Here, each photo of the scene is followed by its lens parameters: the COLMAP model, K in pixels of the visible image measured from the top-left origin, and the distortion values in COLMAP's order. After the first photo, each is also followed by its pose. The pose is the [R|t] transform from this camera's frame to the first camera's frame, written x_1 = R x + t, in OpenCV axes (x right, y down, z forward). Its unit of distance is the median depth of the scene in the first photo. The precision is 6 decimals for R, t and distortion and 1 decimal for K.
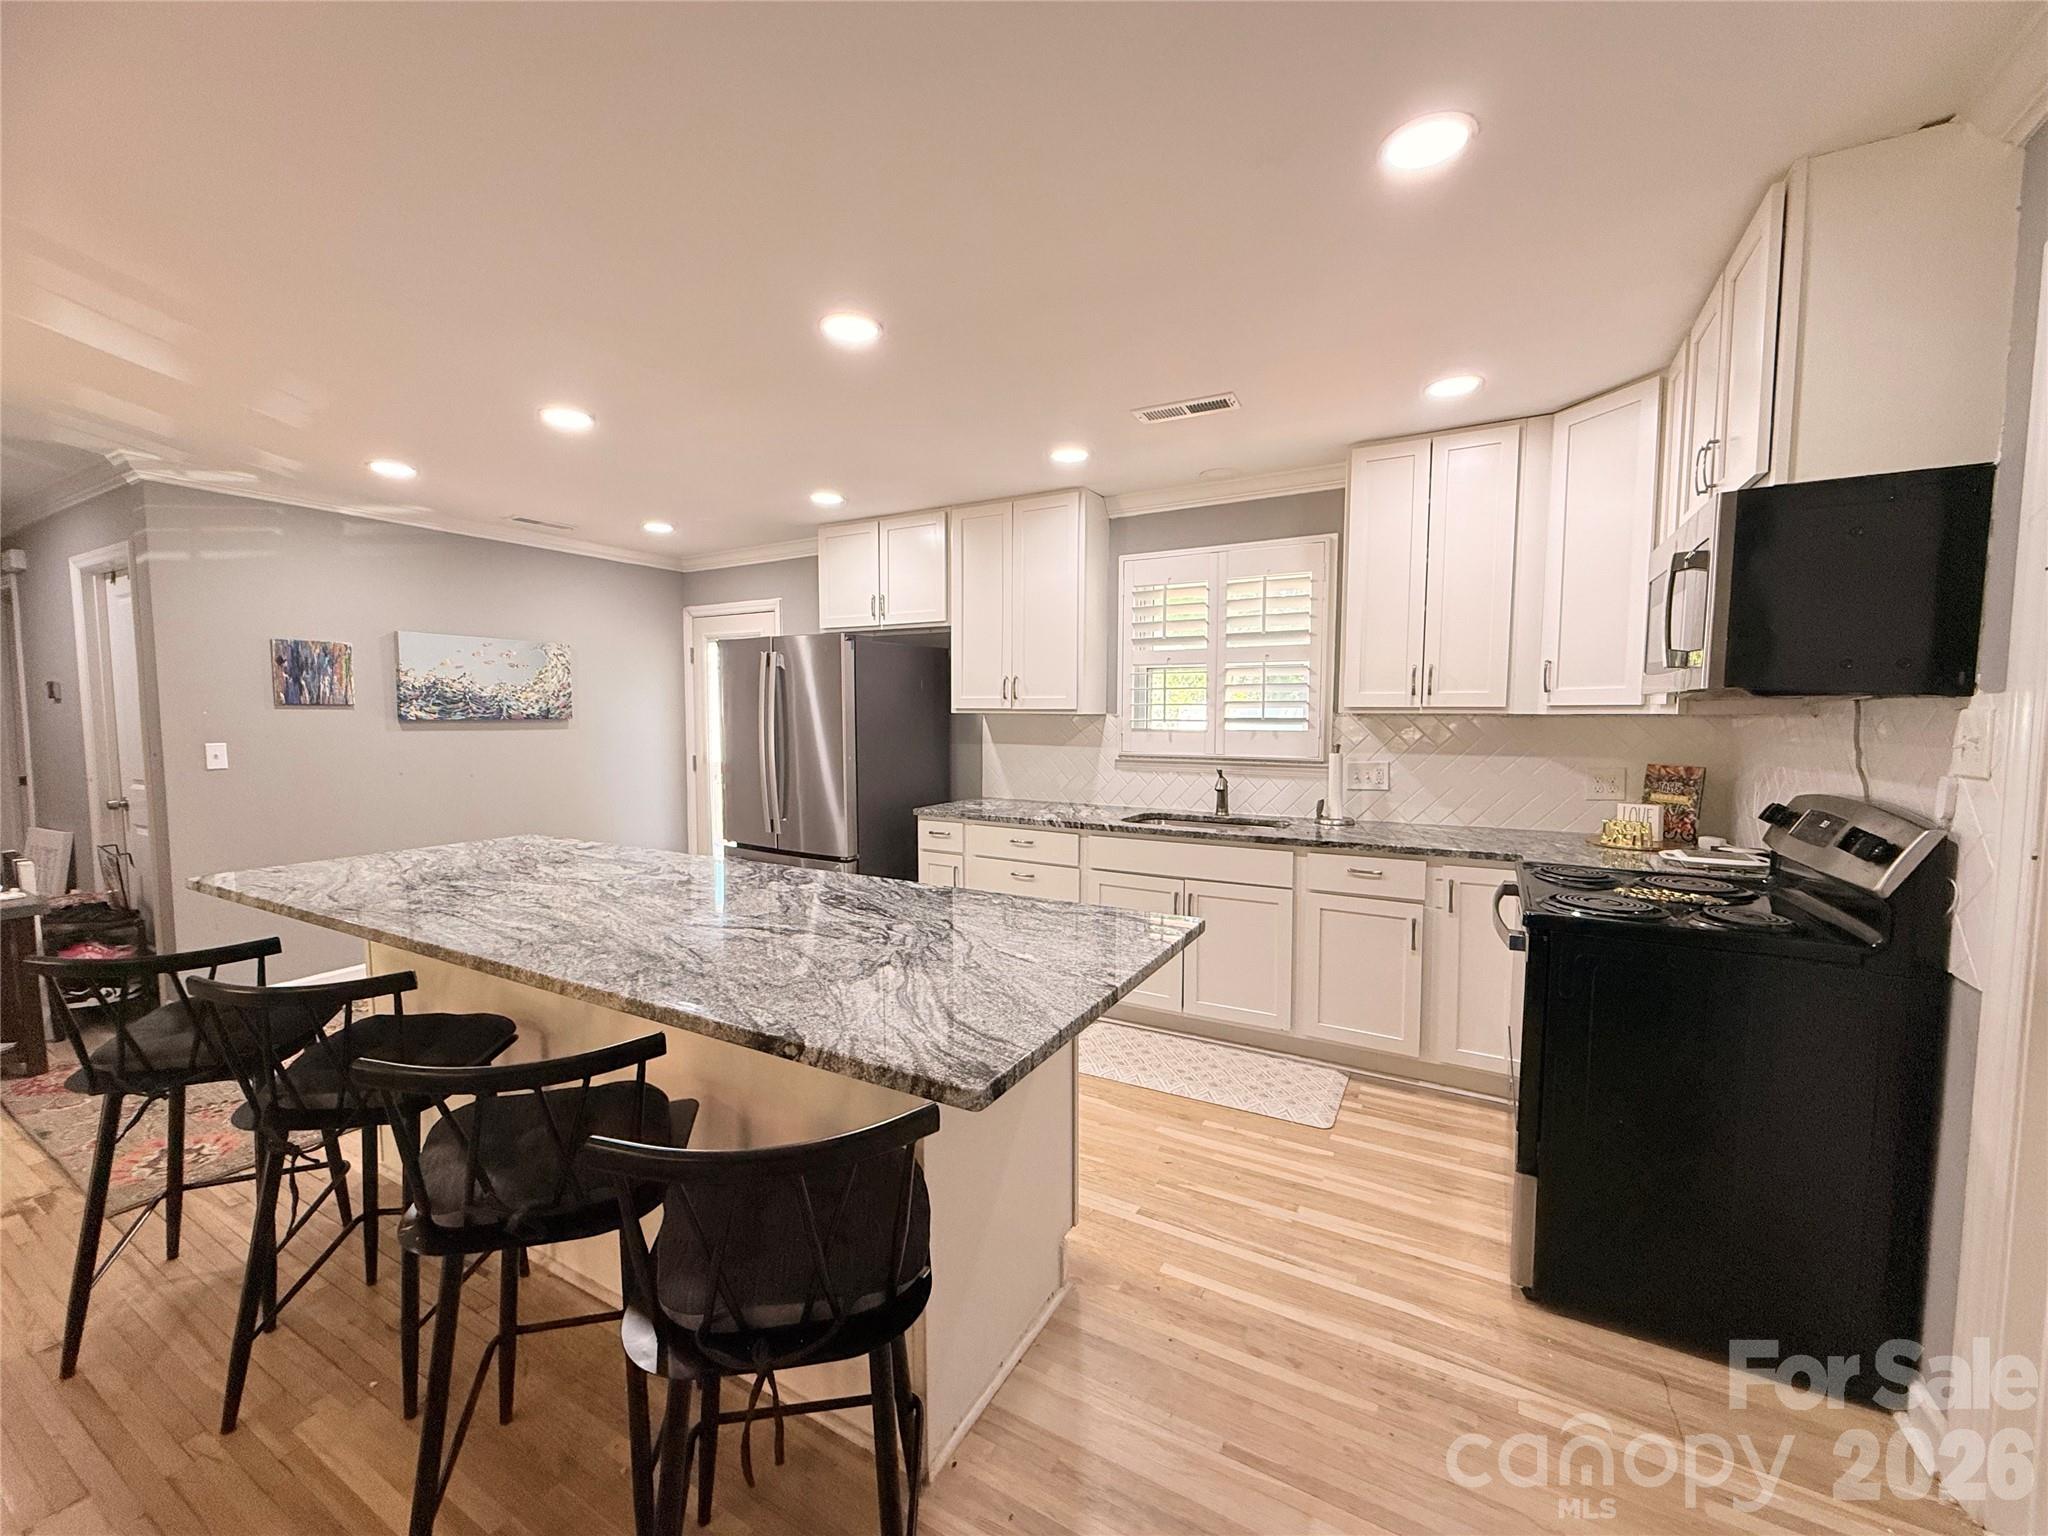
lens RADIAL K [[814.0, 0, 1016.8], [0, 814.0, 769.1], [0, 0, 1]] dist [0.001271, 0.000558]
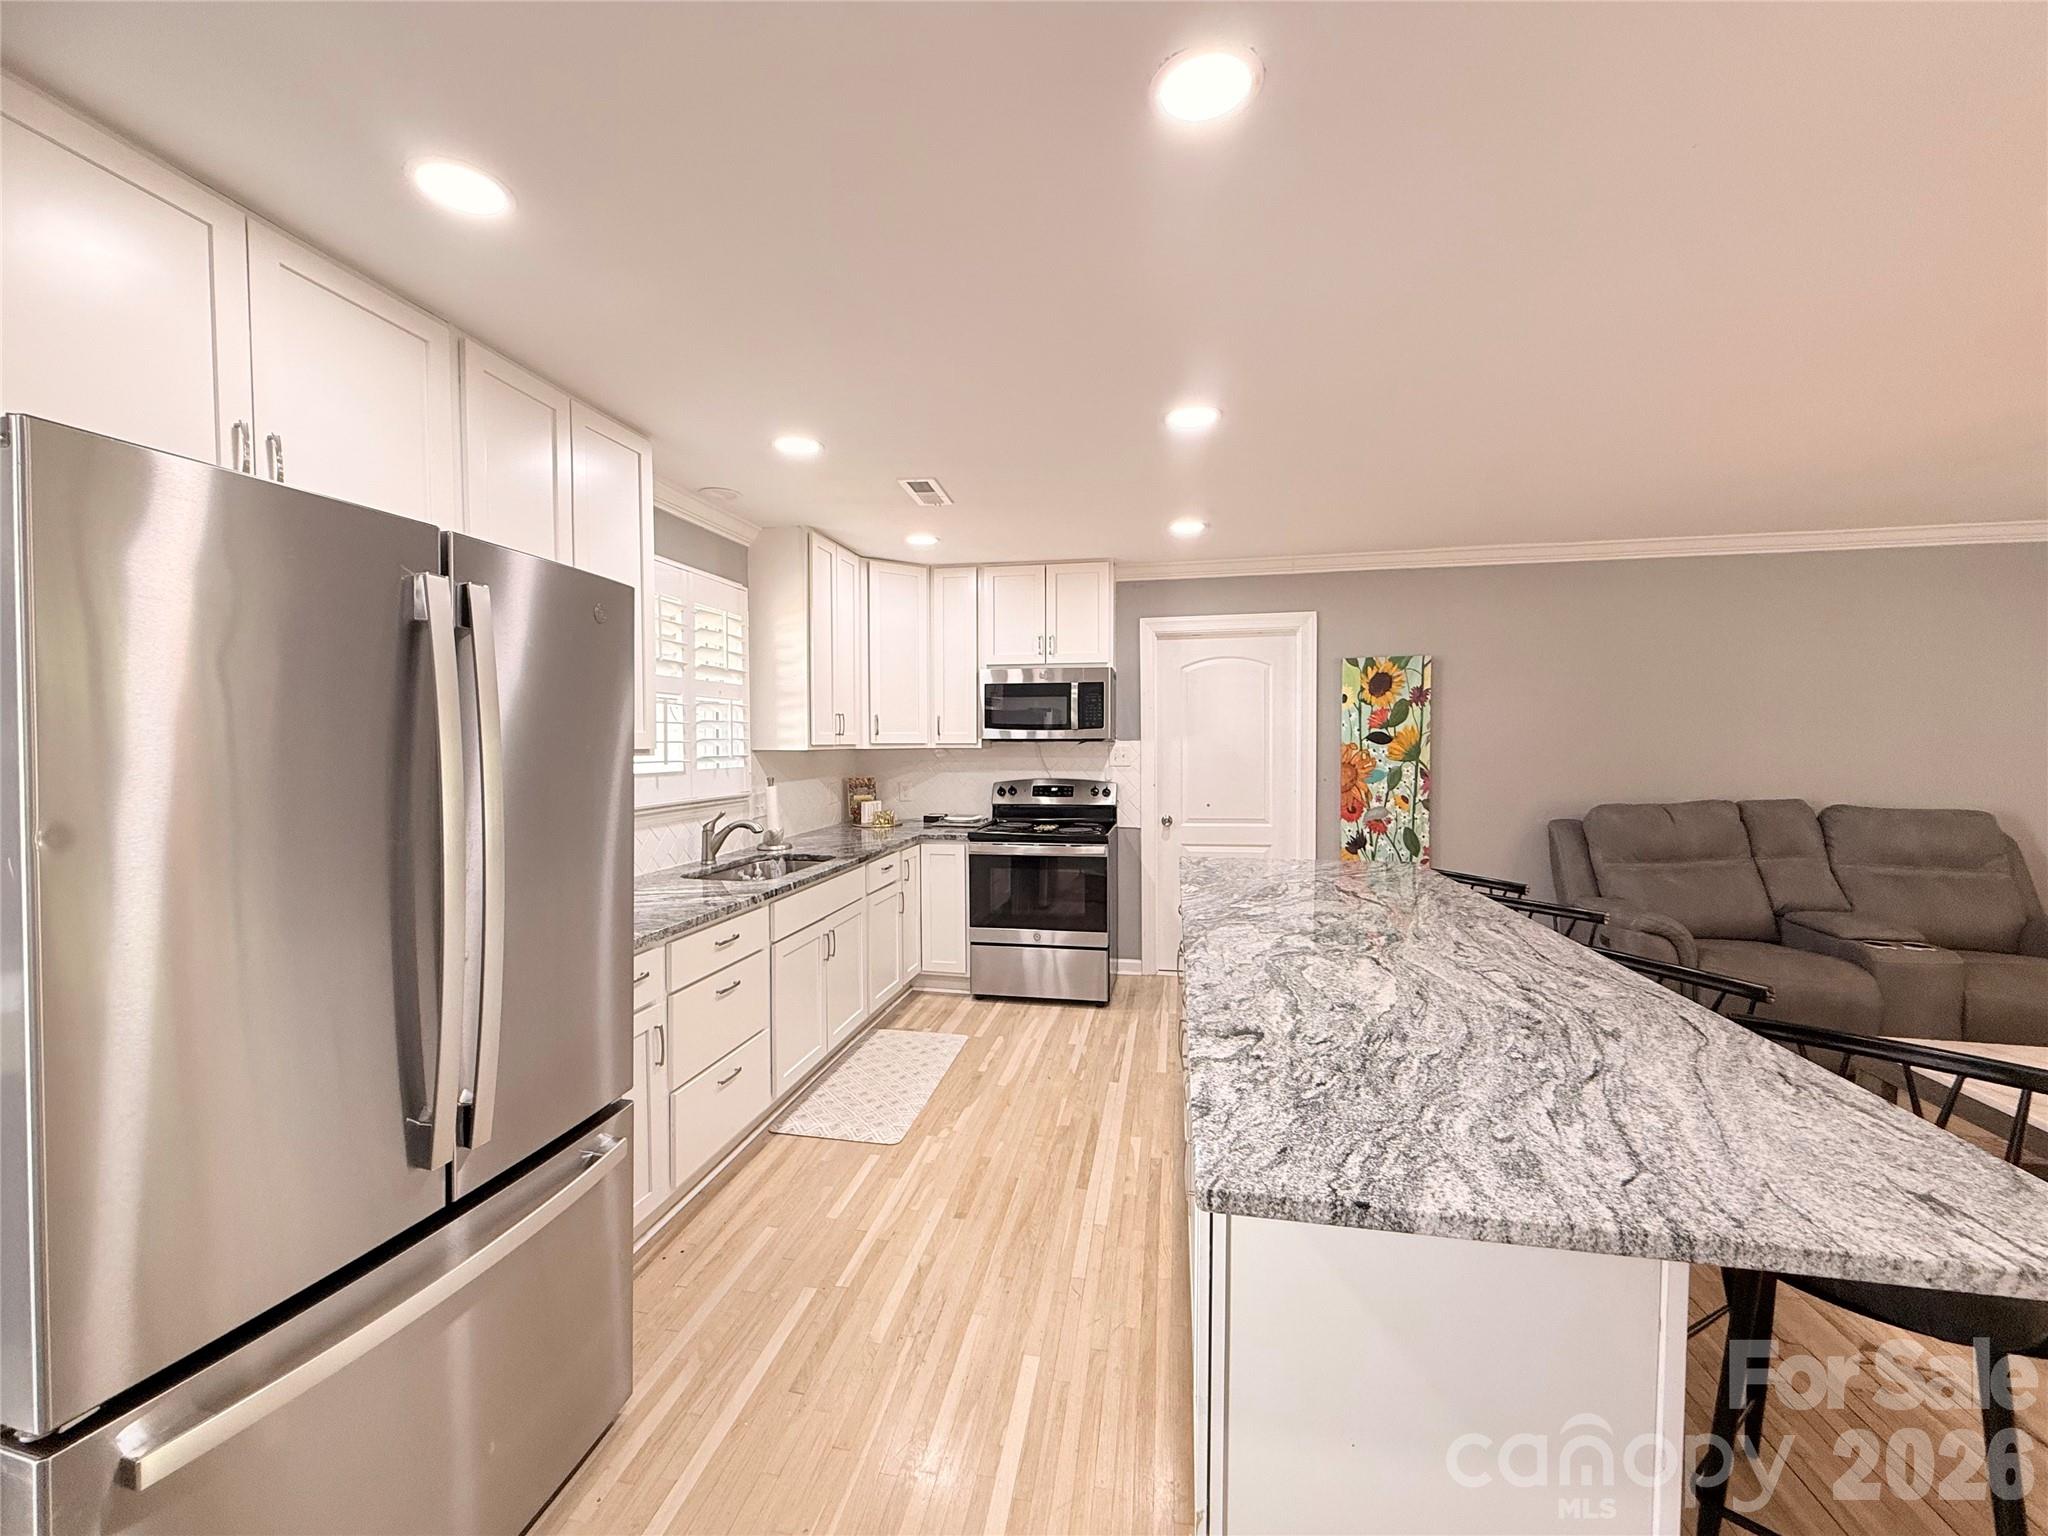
lens RADIAL K [[814.0, 0, 1016.8], [0, 814.0, 769.1], [0, 0, 1]] dist [0.001271, 0.000558]
pose [[-0.319238, -0.034743, 0.947037, -0.753095], [0.068515, 0.995866, 0.059631, -0.083860], [-0.945194, 0.083923, -0.315538, 1.007654]]
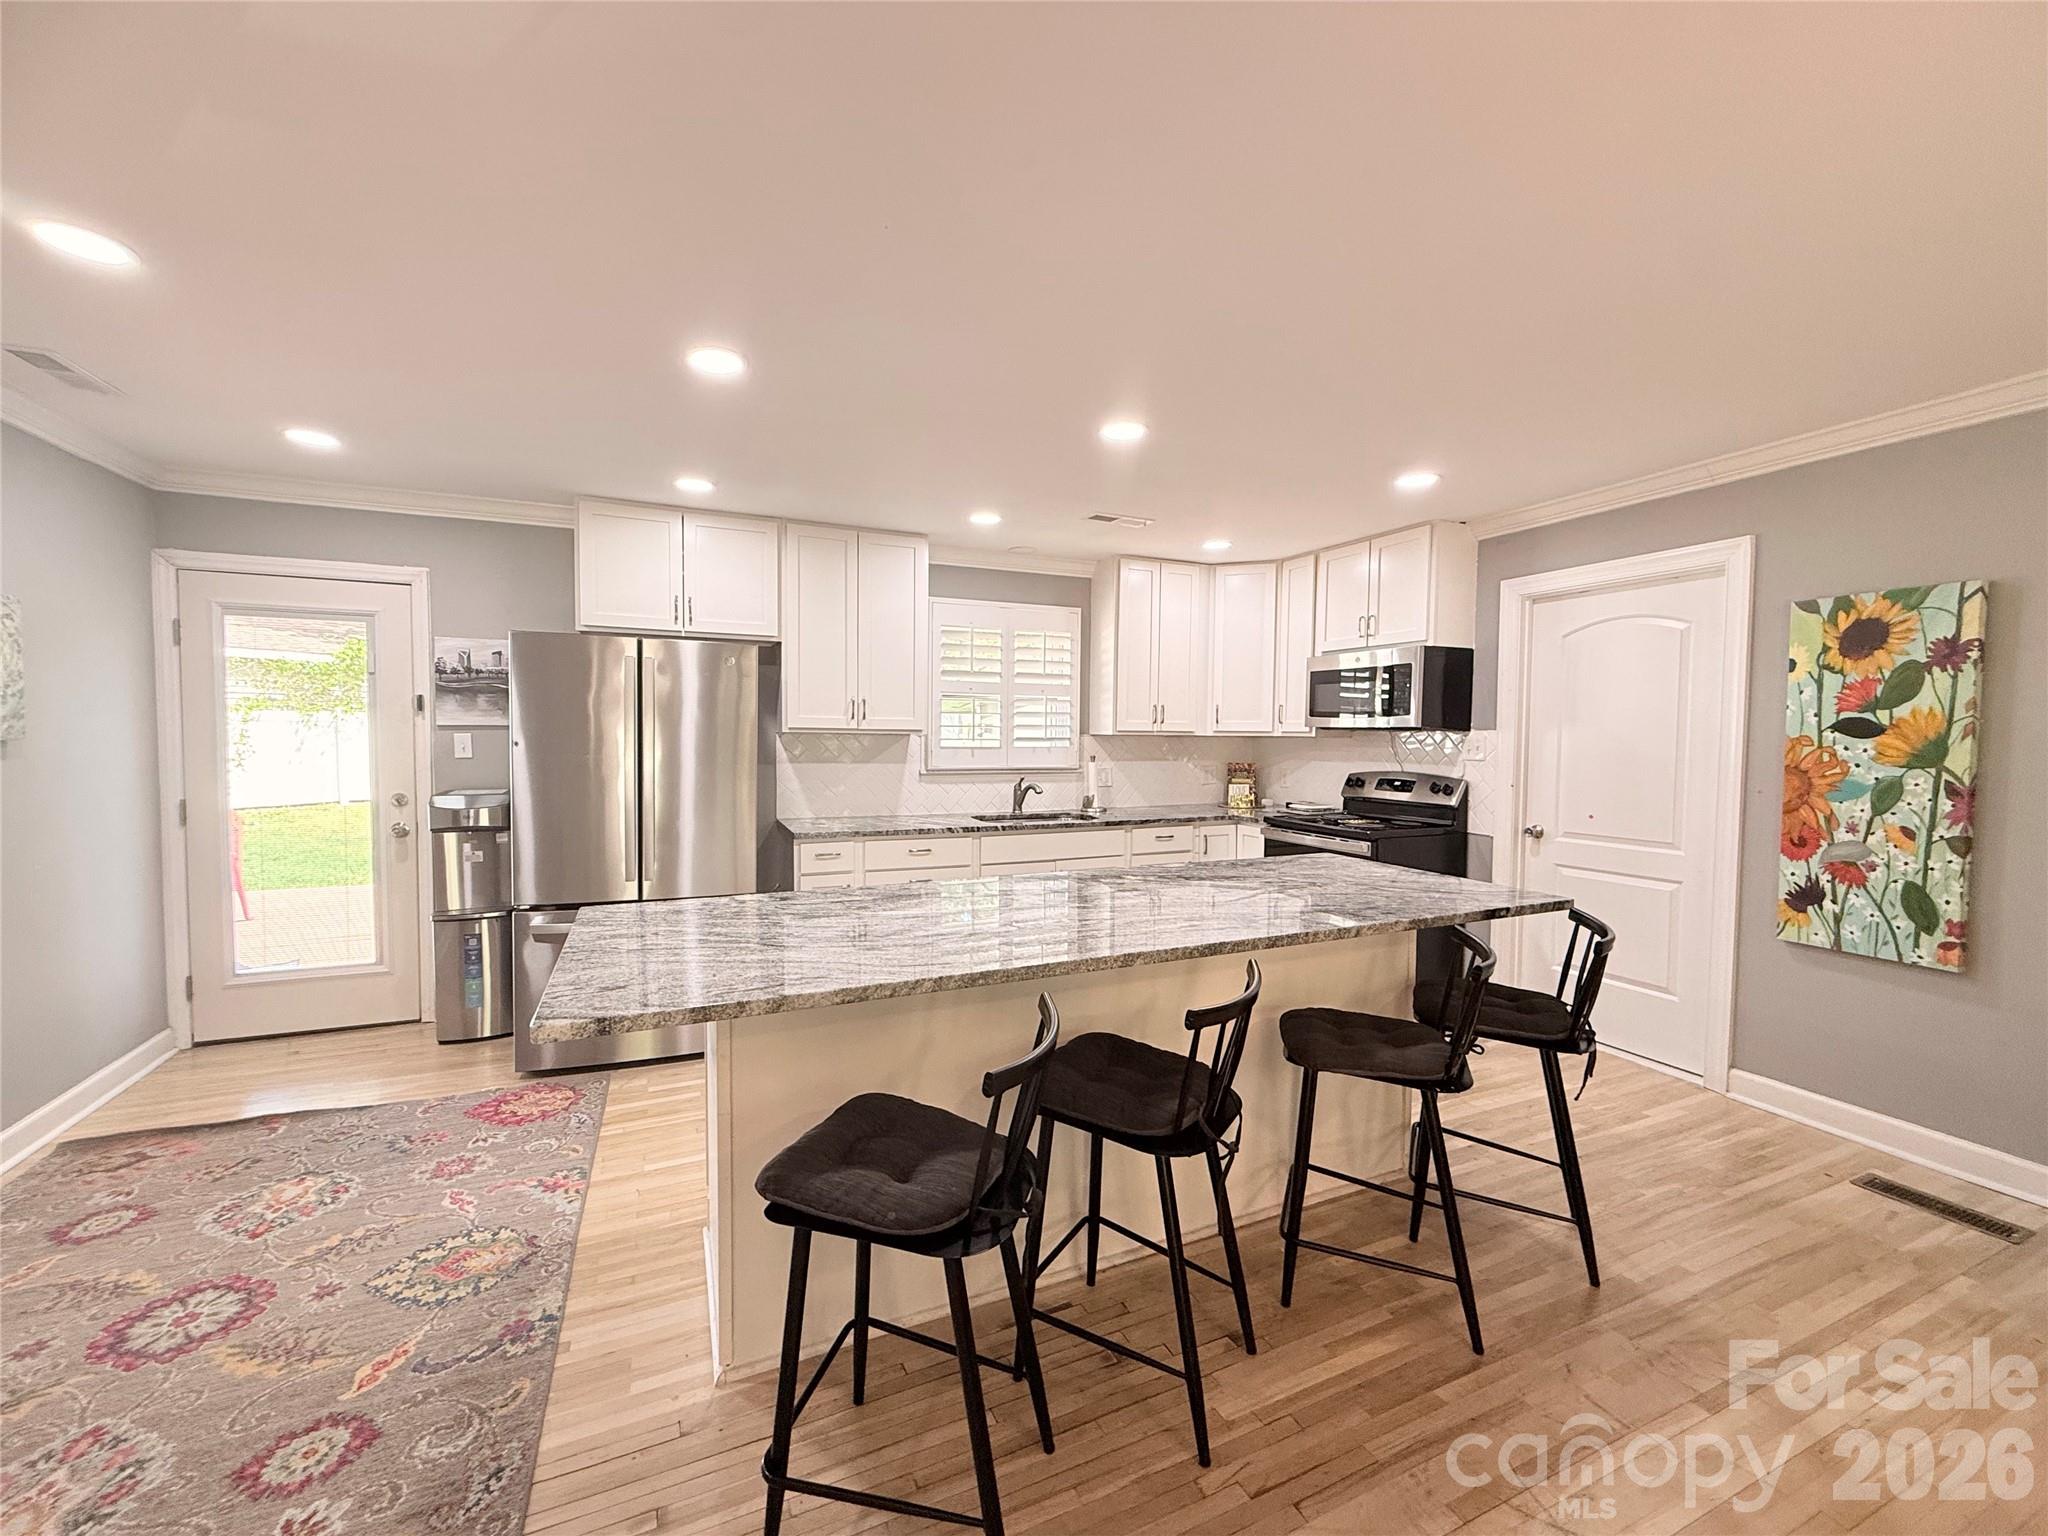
lens RADIAL K [[814.0, 0, 1016.8], [0, 814.0, 769.1], [0, 0, 1]] dist [0.001271, 0.000558]
pose [[0.595443, -0.033486, 0.802700, -0.820241], [0.048147, 0.998823, 0.005952, -0.021542], [-0.801954, 0.035103, 0.596354, 0.246833]]
